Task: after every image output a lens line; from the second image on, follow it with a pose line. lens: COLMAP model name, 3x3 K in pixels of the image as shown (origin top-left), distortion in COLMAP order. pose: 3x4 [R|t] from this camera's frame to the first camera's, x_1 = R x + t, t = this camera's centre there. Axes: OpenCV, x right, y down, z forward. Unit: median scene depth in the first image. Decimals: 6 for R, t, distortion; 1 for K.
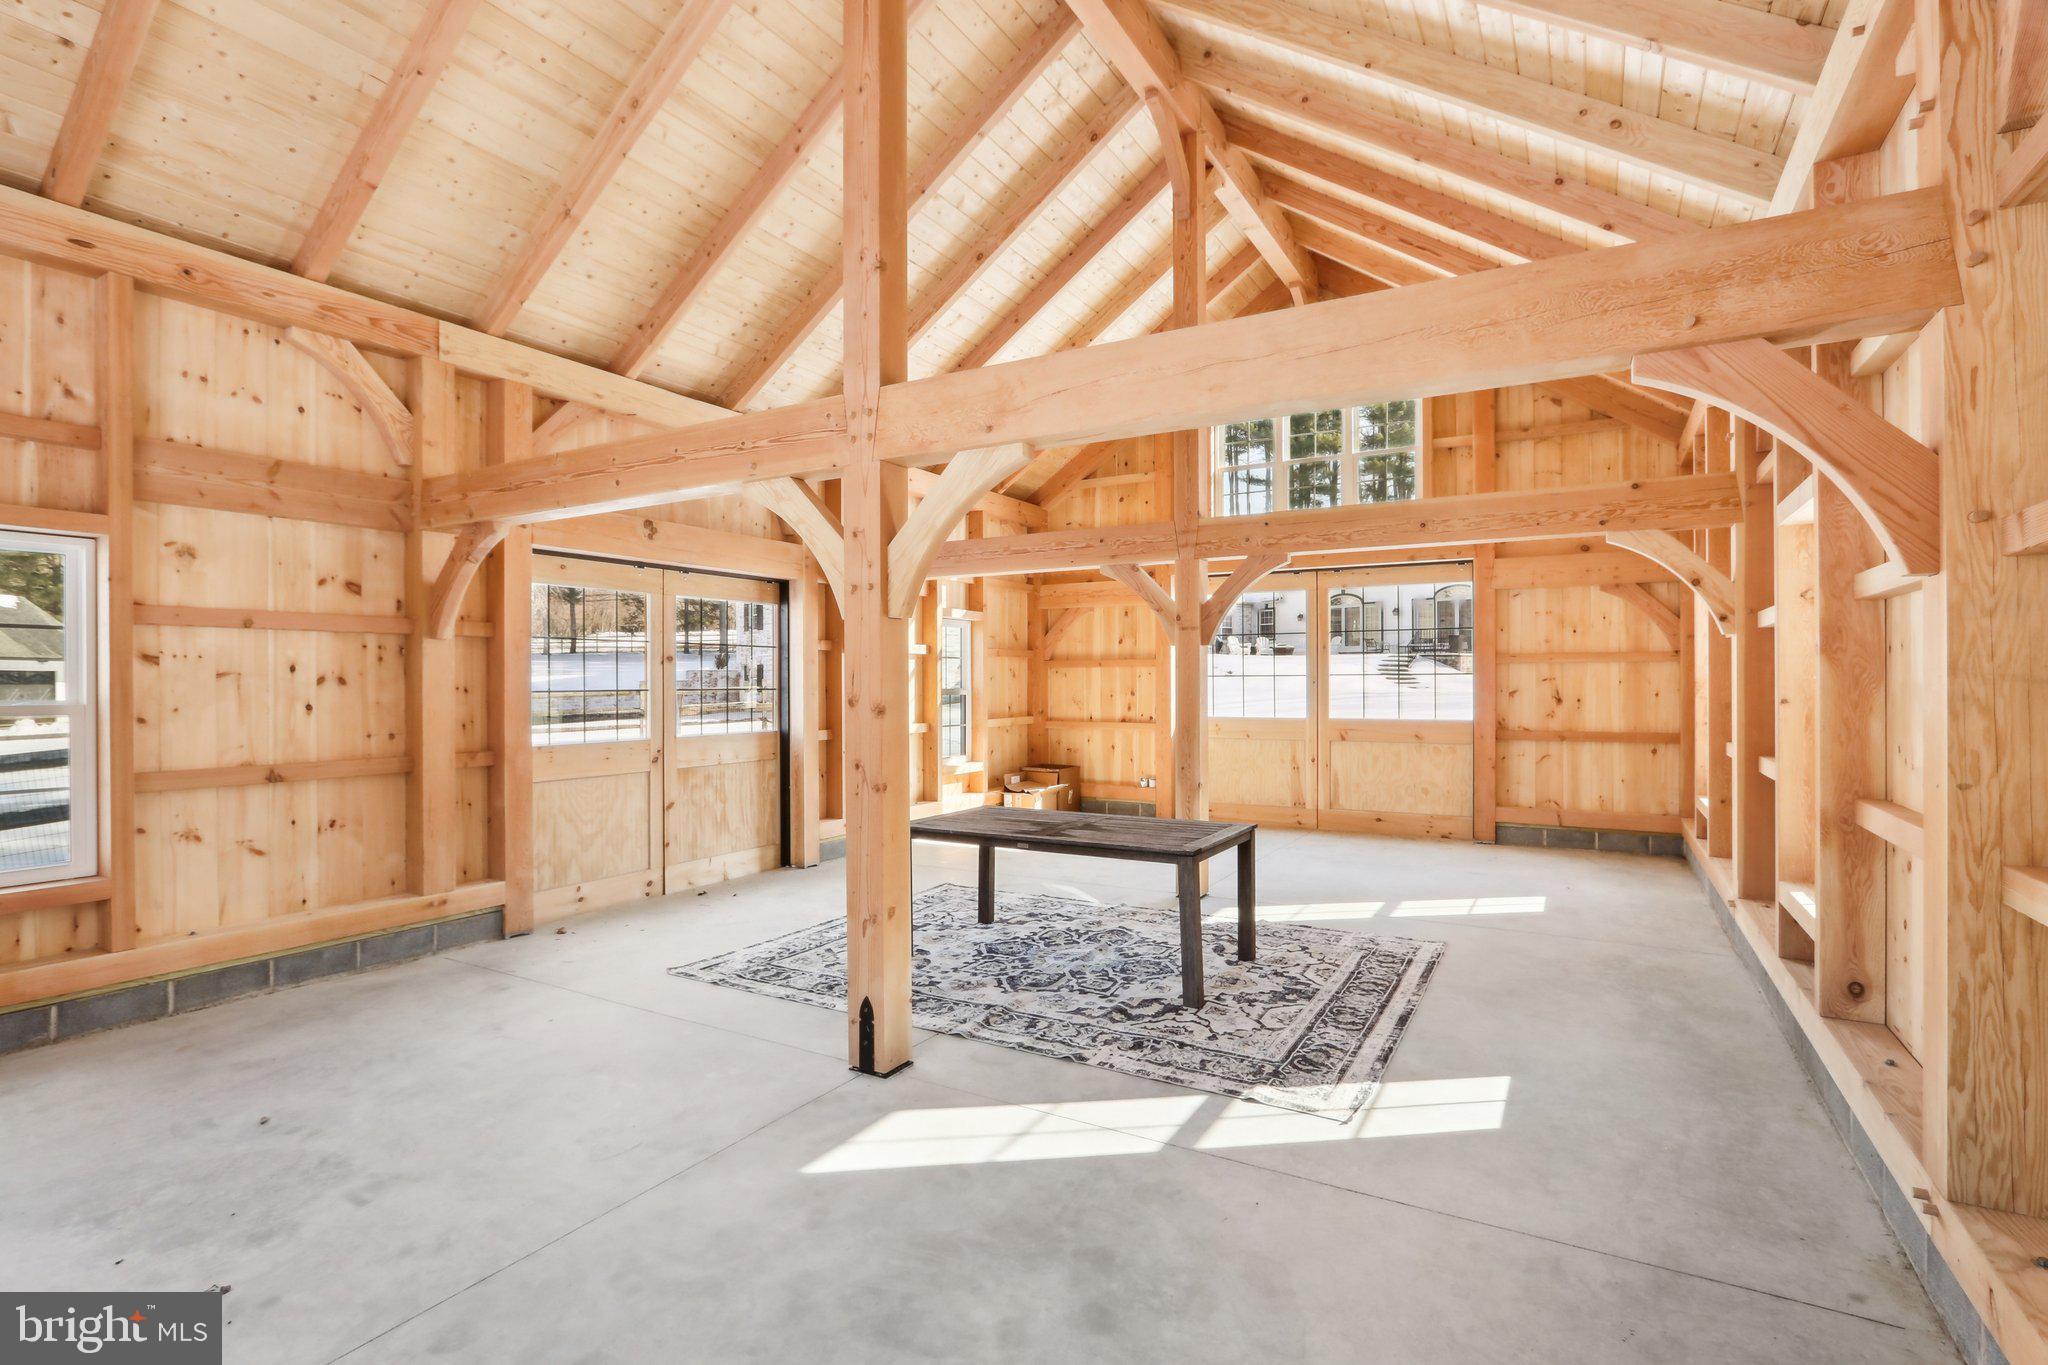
lens RADIAL K [[974.0, 0, 1012.2], [0, 974.0, 678.0], [0, 0, 1]] dist [-0.028325, 0.010021]
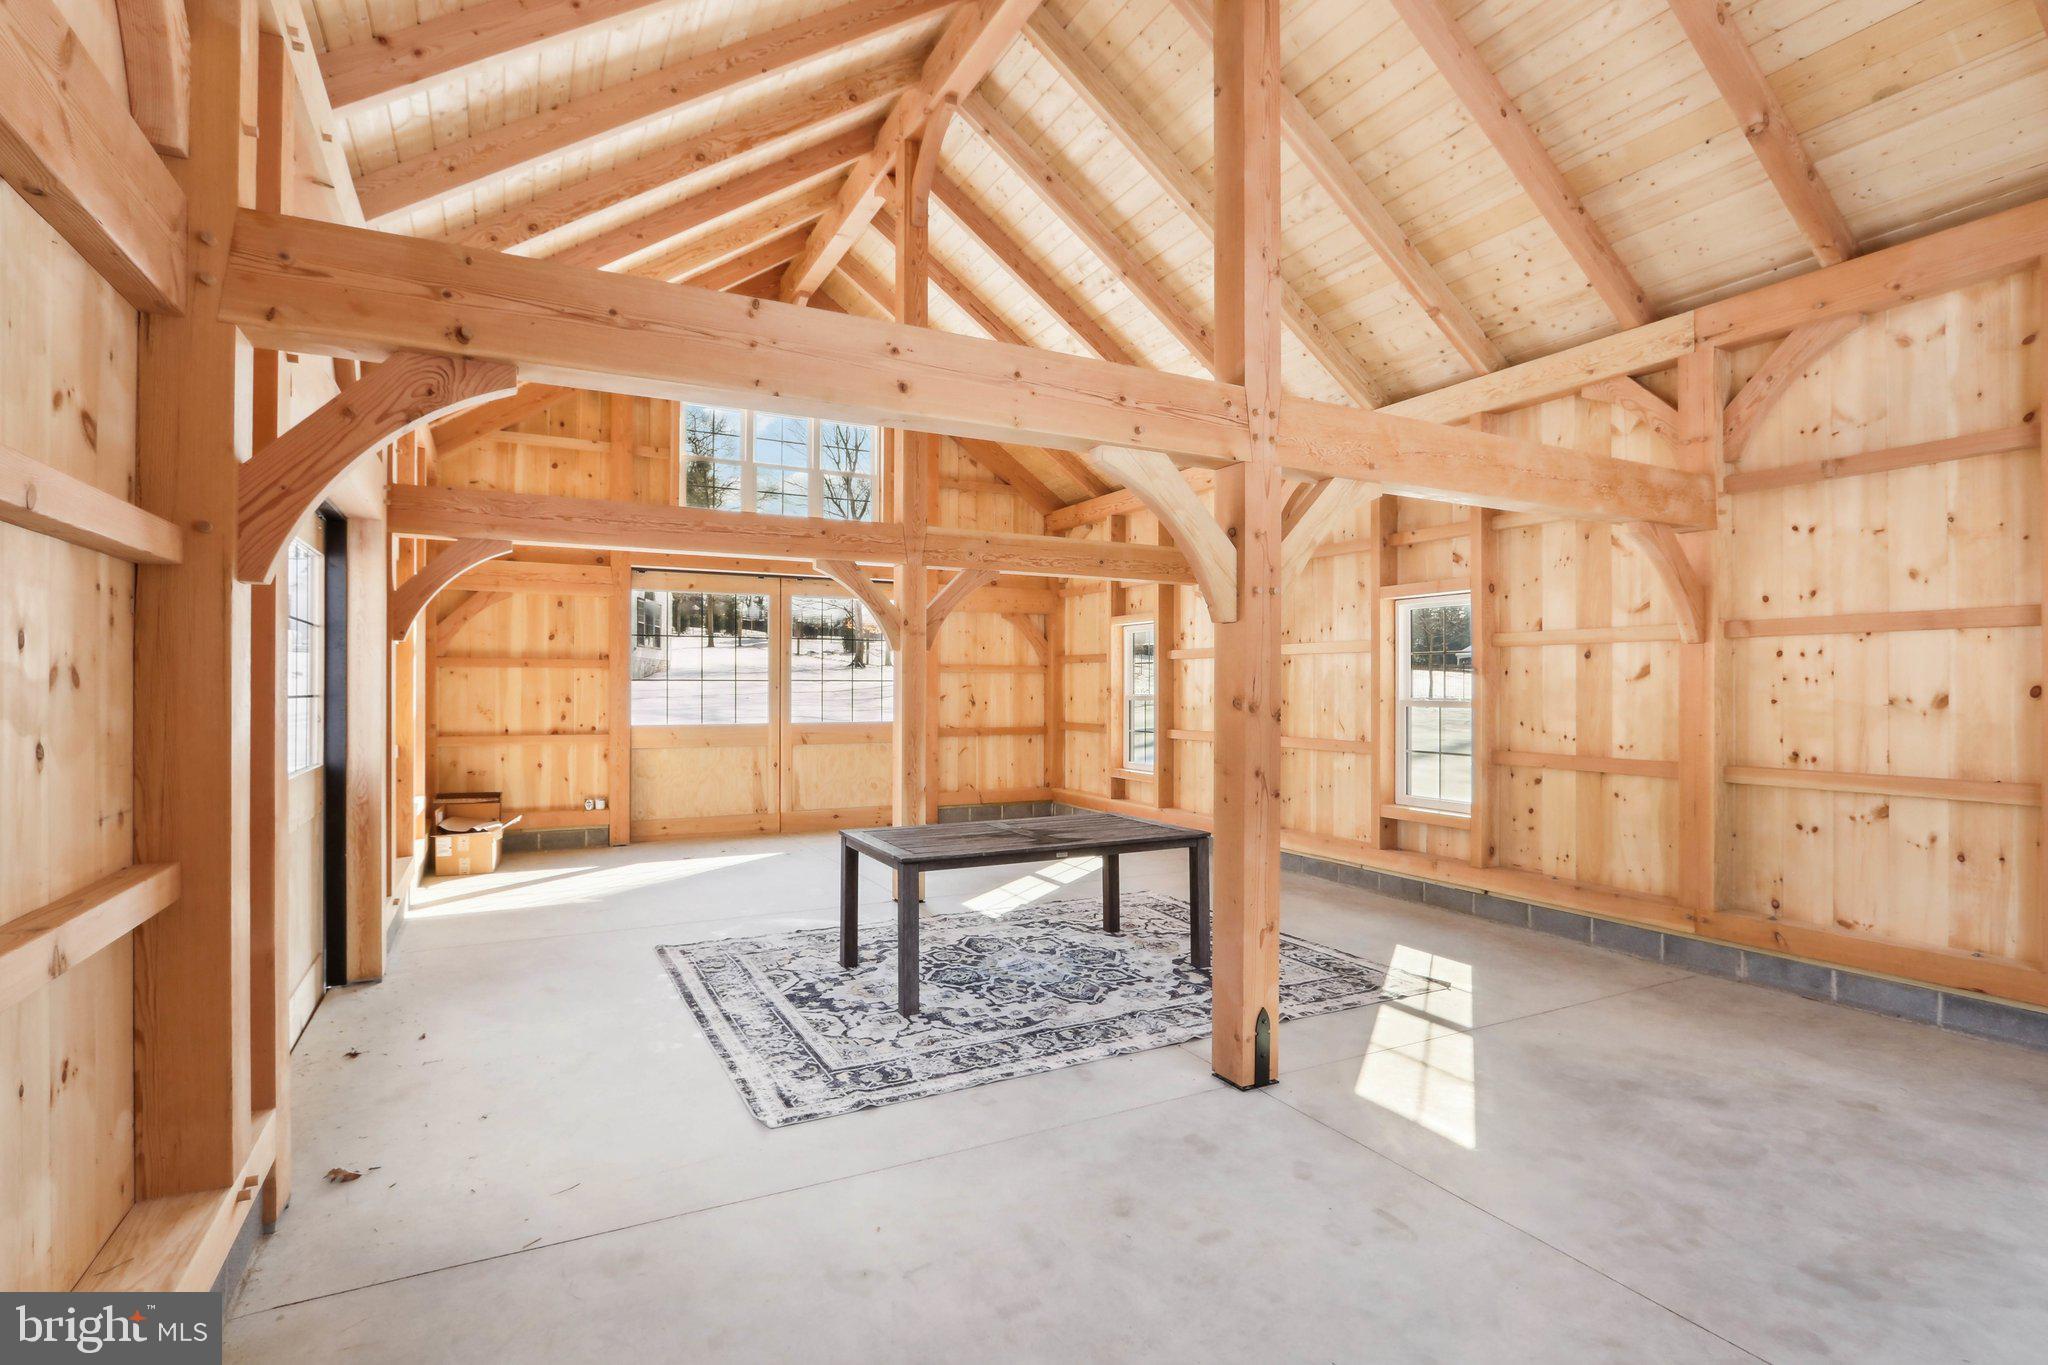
lens RADIAL K [[974.0, 0, 1012.2], [0, 974.0, 678.0], [0, 0, 1]] dist [-0.028325, 0.010021]
pose [[0.533621, 0.011902, 0.845640, -0.760783], [-0.007508, 0.999928, -0.009336, 0.003929], [-0.845690, -0.001367, 0.533672, 0.470513]]
